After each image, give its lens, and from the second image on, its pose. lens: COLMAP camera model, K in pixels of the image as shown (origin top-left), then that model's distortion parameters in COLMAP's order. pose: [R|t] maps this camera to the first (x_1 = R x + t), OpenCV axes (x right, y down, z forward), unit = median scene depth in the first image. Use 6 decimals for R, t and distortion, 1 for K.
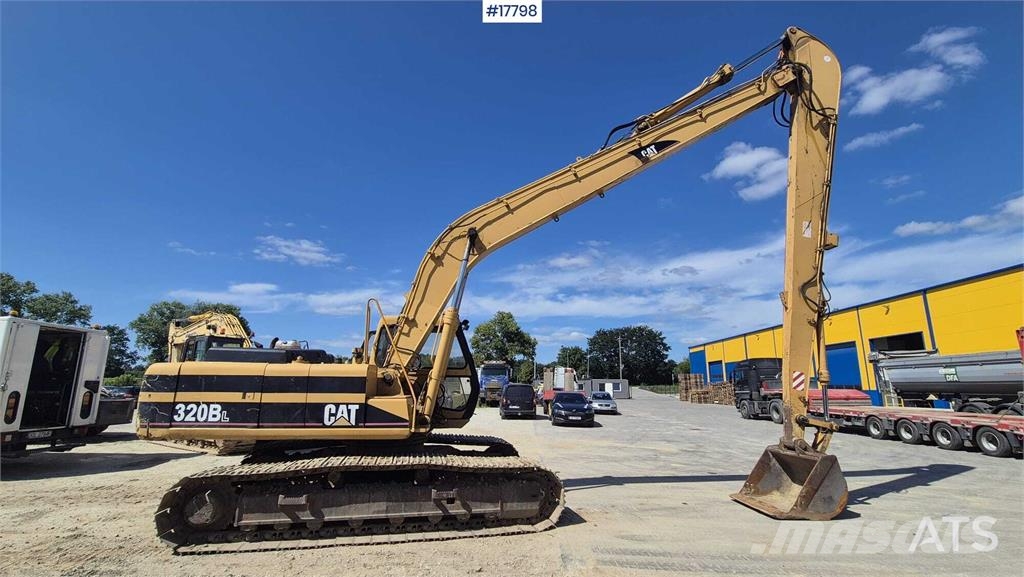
lens RADIAL K [[451.5, 0, 510.3], [0, 451.5, 292.3], [0, 0, 1]] dist [0.001781, -0.003345]
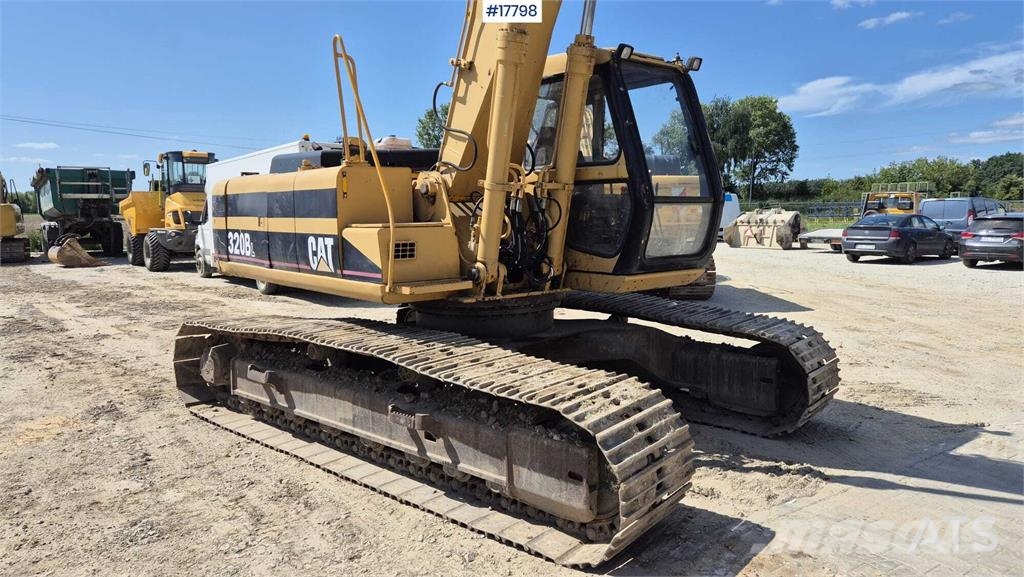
lens RADIAL K [[684.5, 0, 507.7], [0, 684.5, 282.9], [0, 0, 1]] dist [0.059882, -0.015953]
pose [[0.590685, 0.072523, -0.803636, 0.485747], [0.173800, 0.961140, 0.214483, 0.156270], [0.787962, -0.266364, 0.555127, 0.678427]]
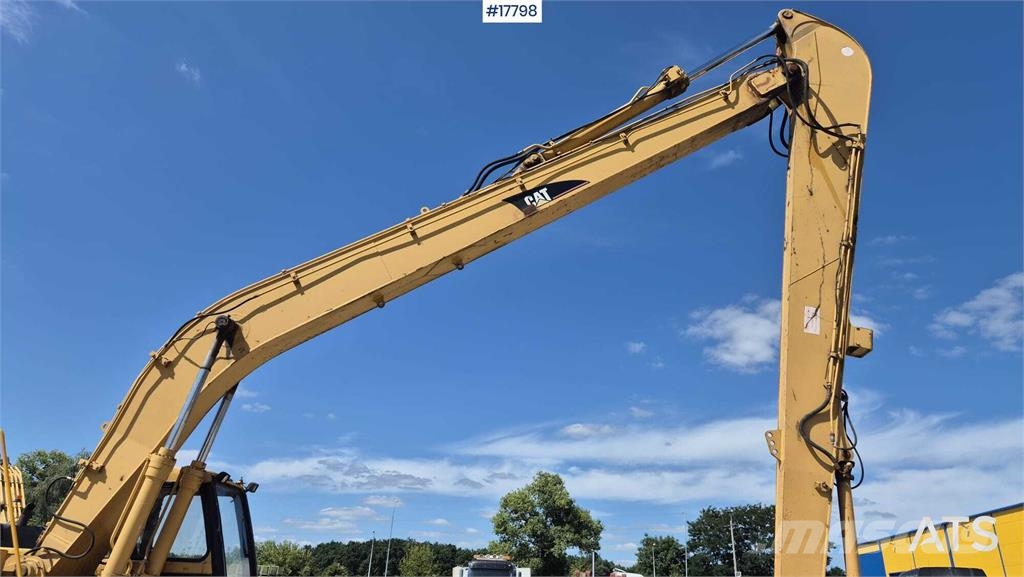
lens RADIAL K [[684.0, 0, 504.2], [0, 684.0, 285.9], [0, 0, 1]] dist [0.078969, -0.066255]
pose [[0.995091, -0.007628, -0.098670, 0.477938], [-0.014476, 0.975082, -0.221370, 0.025180], [0.097900, 0.221712, 0.970185, 0.136321]]
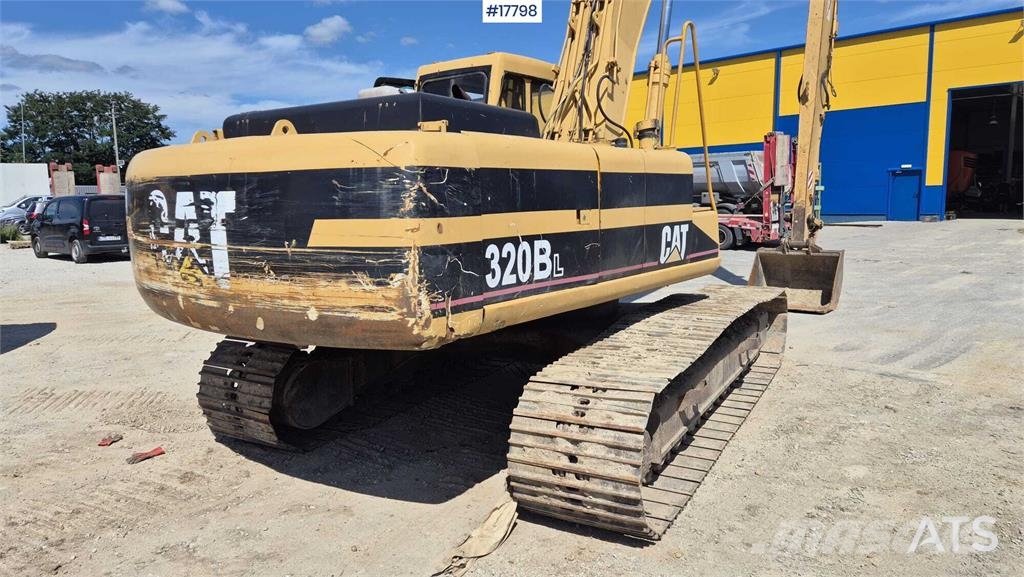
lens RADIAL K [[684.0, 0, 513.9], [0, 684.0, 282.6], [0, 0, 1]] dist [0.078969, -0.066255]
pose [[0.668334, -0.112098, 0.735366, -1.114738], [-0.131634, 0.955155, 0.265237, 0.119718], [-0.732121, -0.274066, 0.623607, 0.603288]]
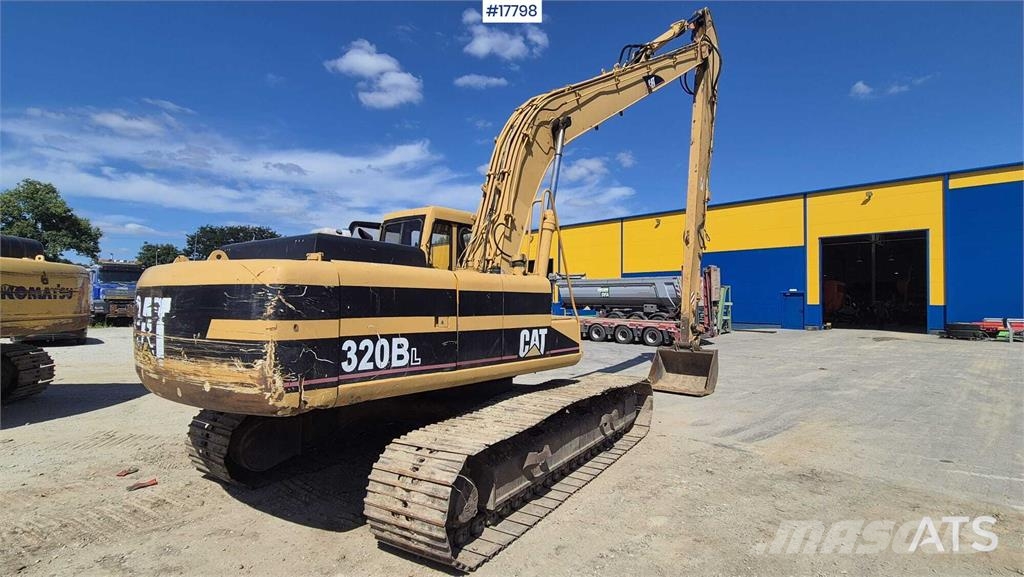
lens RADIAL K [[493.8, 0, 508.9], [0, 493.8, 292.7], [0, 0, 1]] dist [-0.001800, 0.001437]
pose [[0.699567, 0.012745, 0.714454, -0.985807], [-0.151725, 0.979692, 0.131086, 0.086889], [-0.698274, -0.200104, 0.687293, 0.472894]]
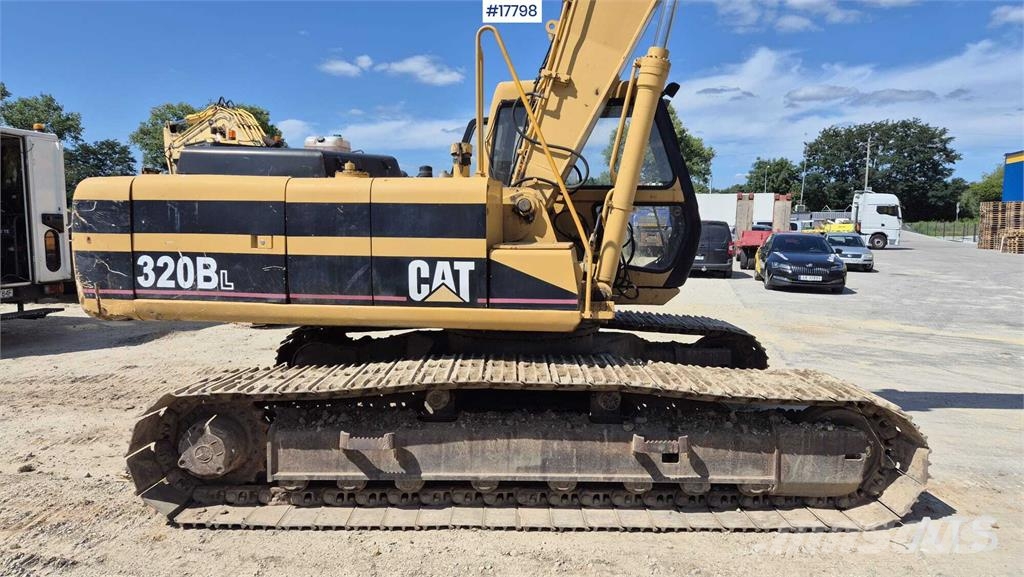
lens RADIAL K [[684.0, 0, 513.1], [0, 684.0, 292.0], [0, 0, 1]] dist [0.078969, -0.066255]
pose [[0.977457, 0.022355, -0.209946, -0.141097], [0.041433, 0.954735, 0.294559, 0.066716], [0.207027, -0.296617, 0.932286, 0.318173]]
